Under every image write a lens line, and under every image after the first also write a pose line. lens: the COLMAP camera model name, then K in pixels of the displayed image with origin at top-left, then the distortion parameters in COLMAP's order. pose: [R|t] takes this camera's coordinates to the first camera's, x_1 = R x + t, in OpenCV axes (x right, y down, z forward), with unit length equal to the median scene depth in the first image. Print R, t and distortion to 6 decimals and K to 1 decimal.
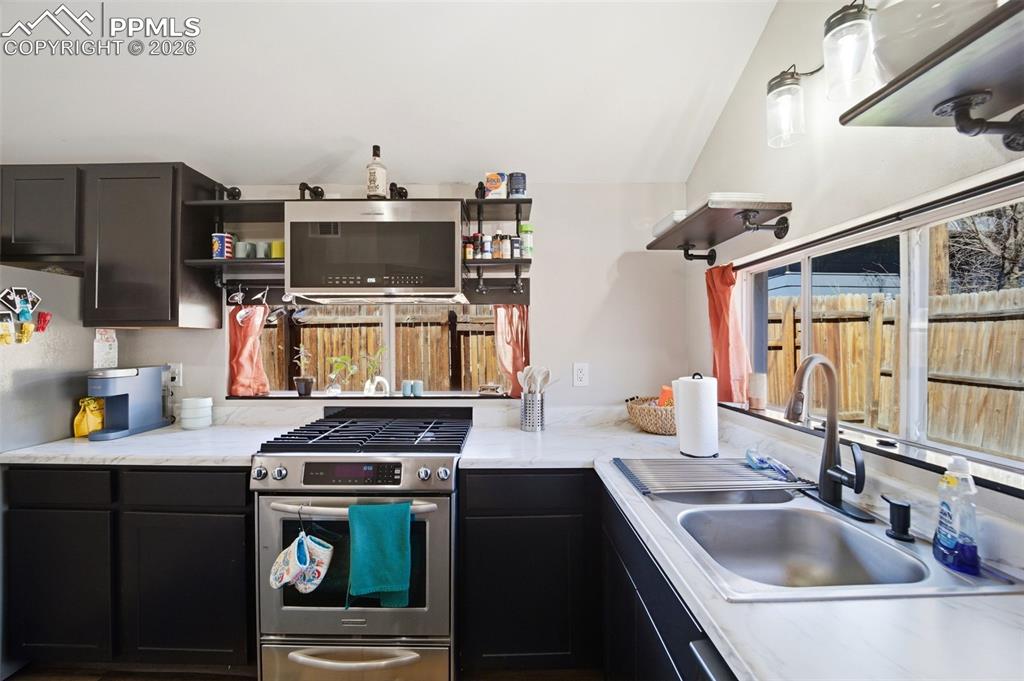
lens RADIAL K [[421.4, 0, 509.9], [0, 421.4, 341.2], [0, 0, 1]] dist [-0.020993, 0.001294]
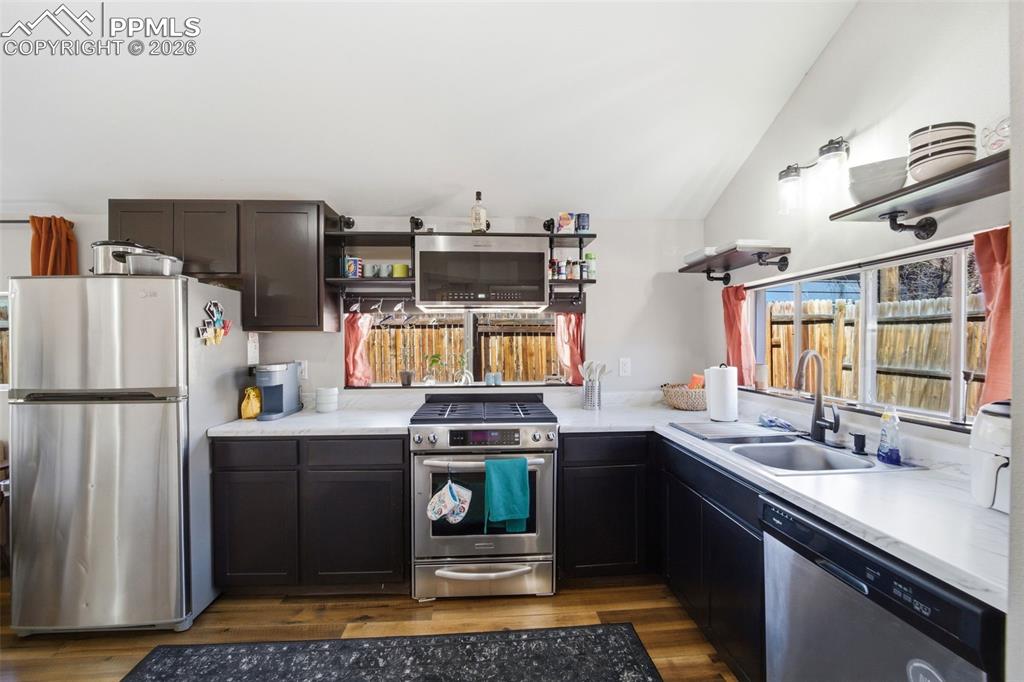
lens RADIAL K [[421.4, 0, 509.7], [0, 421.4, 346.0], [0, 0, 1]] dist [-0.020993, 0.001294]
pose [[0.998316, -0.003690, 0.057891, -0.303133], [0.002992, 0.999922, 0.012132, -0.003192], [-0.057931, -0.011938, 0.998249, -0.317252]]
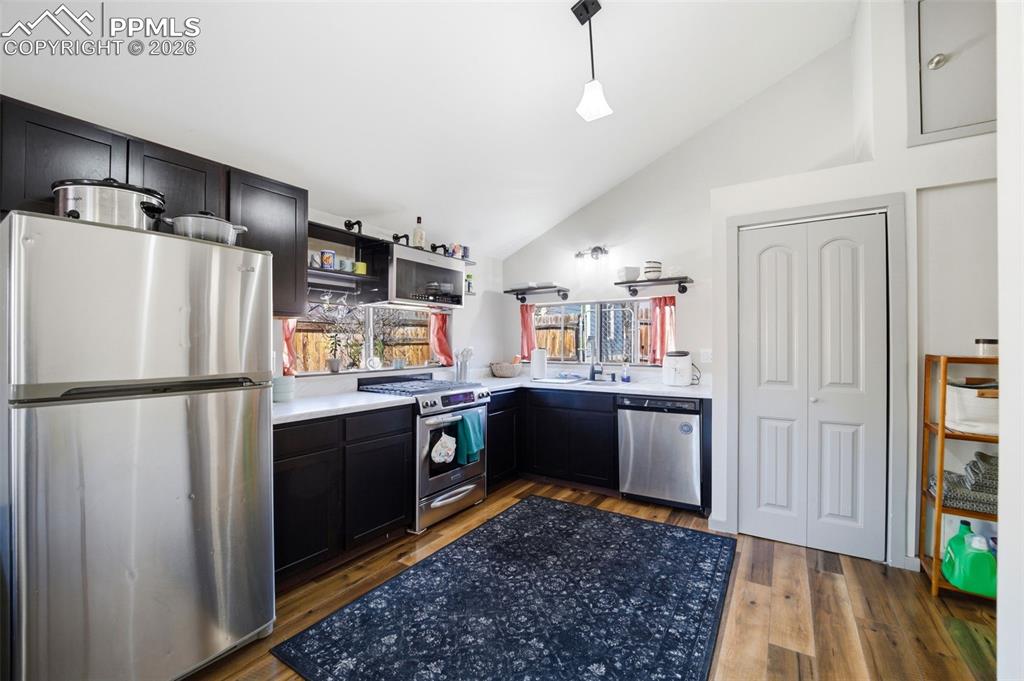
lens RADIAL K [[421.4, 0, 510.1], [0, 421.4, 341.8], [0, 0, 1]] dist [-0.020993, 0.001294]
pose [[0.557590, 0.003550, 0.830109, -1.536999], [-0.001124, 0.999993, -0.003522, 0.042921], [-0.830116, 0.001031, 0.557590, -0.250909]]
